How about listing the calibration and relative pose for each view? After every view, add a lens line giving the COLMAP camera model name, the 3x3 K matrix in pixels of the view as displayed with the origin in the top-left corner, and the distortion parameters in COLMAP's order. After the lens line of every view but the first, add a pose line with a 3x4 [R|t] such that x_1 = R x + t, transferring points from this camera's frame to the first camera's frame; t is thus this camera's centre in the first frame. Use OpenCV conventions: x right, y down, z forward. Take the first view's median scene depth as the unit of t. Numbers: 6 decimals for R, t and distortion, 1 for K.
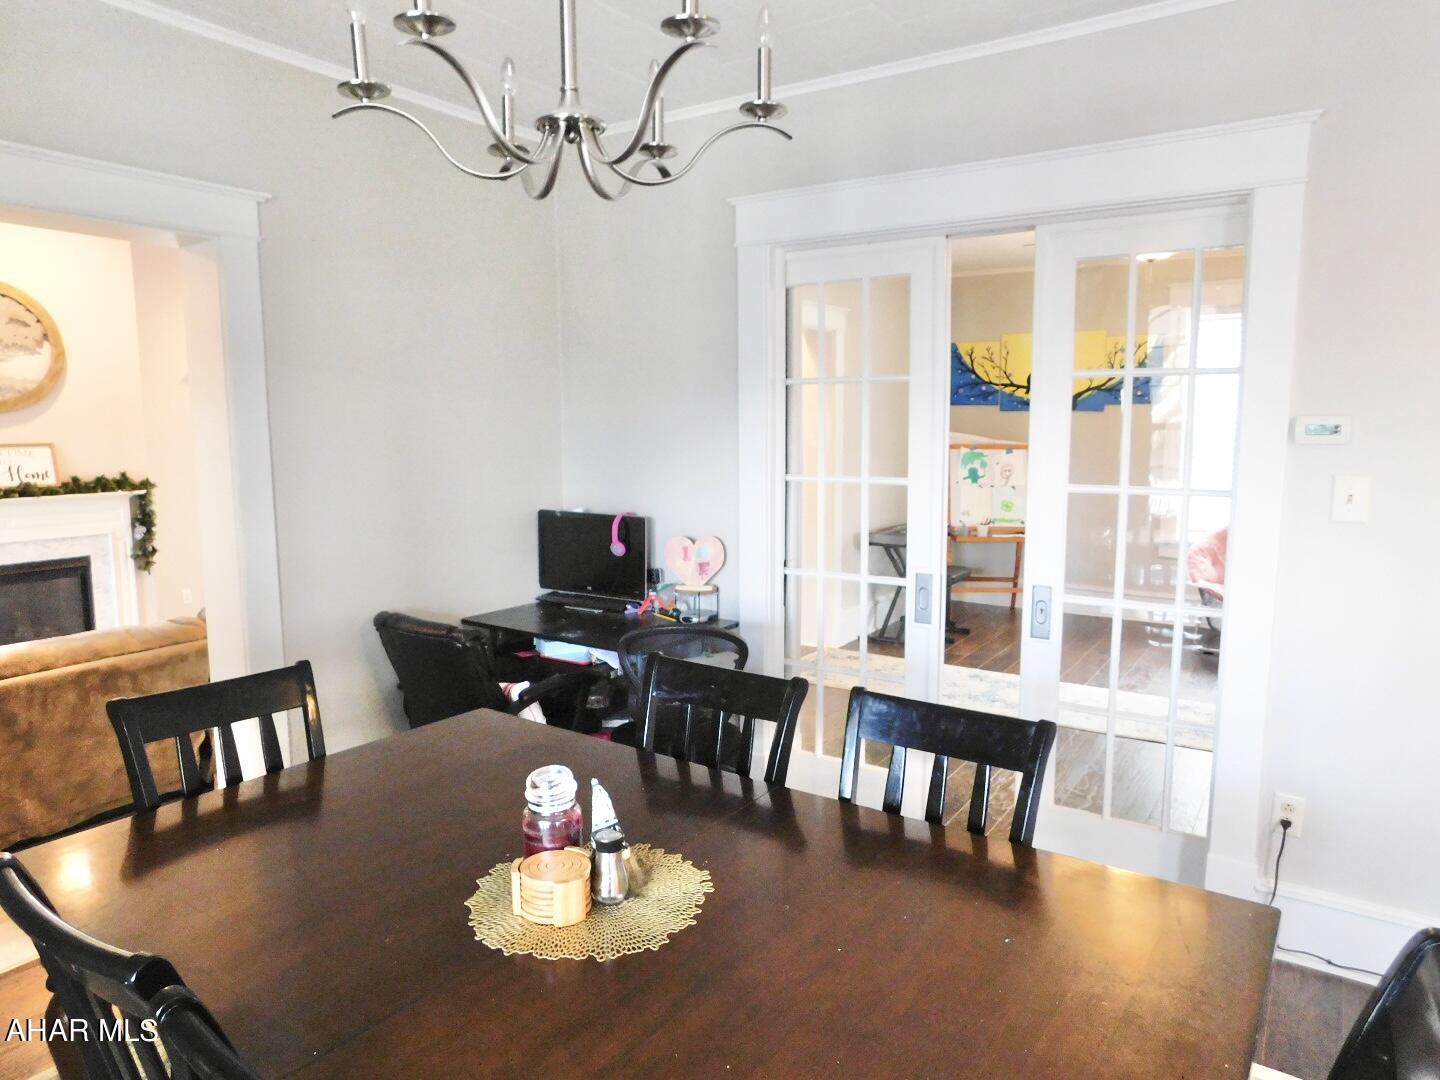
lens RADIAL K [[947.4, 0, 721.1], [0, 947.4, 543.1], [0, 0, 1]] dist [-0.040907, 0.019273]
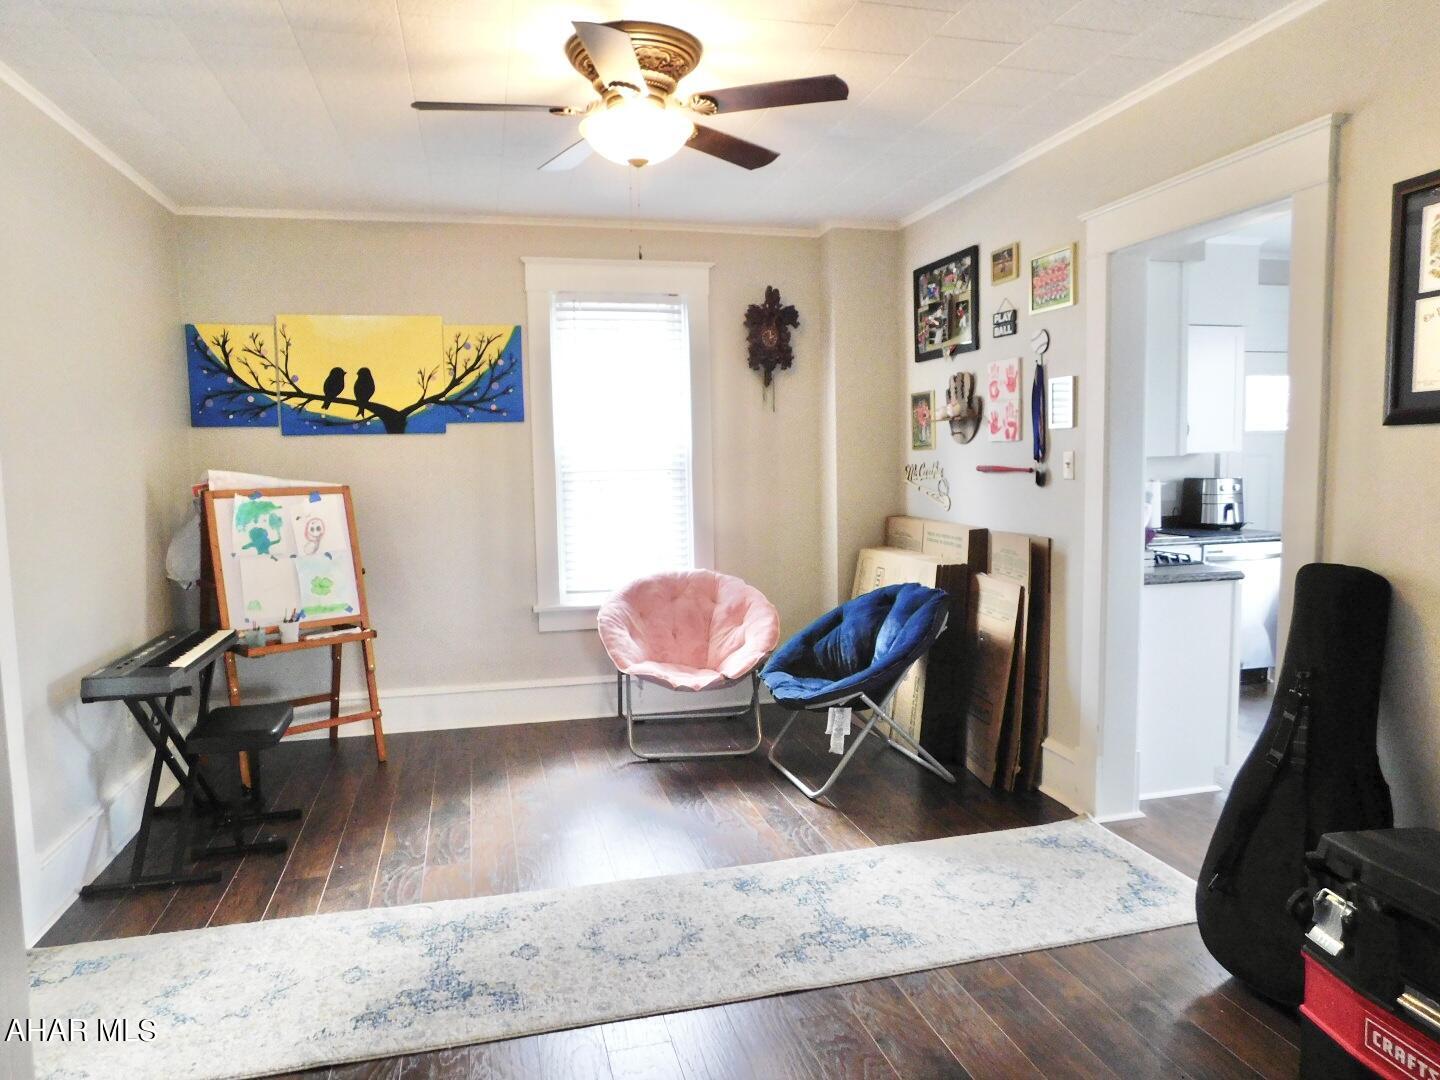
lens RADIAL K [[947.4, 0, 718.1], [0, 947.4, 542.7], [0, 0, 1]] dist [-0.040907, 0.019273]
pose [[0.669816, -0.079333, 0.738277, 0.021820], [0.111575, 0.993740, 0.005556, -0.041401], [-0.734097, 0.078652, 0.674474, 0.384959]]
